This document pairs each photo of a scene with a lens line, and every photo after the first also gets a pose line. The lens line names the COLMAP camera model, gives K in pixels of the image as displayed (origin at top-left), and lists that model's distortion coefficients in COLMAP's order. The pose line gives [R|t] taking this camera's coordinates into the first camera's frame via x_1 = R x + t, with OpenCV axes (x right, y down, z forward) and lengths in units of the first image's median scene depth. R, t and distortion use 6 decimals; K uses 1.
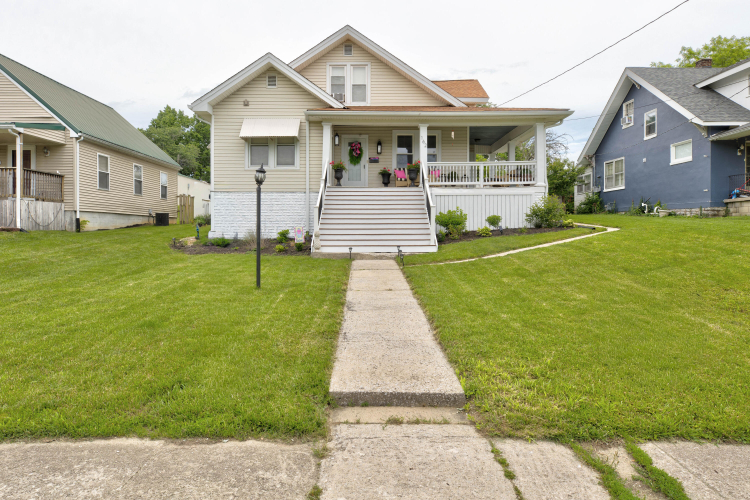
lens RADIAL K [[450.1, 0, 370.0], [0, 450.1, 229.3], [0, 0, 1]] dist [0.002231, -0.000056]
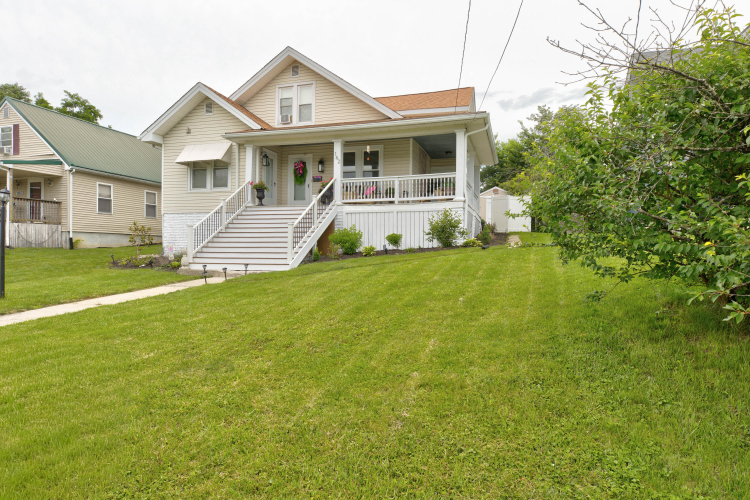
lens RADIAL K [[439.7, 0, 375.0], [0, 439.7, 250.0], [0, 0, 1]] dist [0.001715, -0.000267]
pose [[0.956450, 0.006696, -0.291818, 0.478583], [-0.006475, 0.999978, 0.001723, 0.001026], [0.291823, 0.000241, 0.956472, 0.123620]]
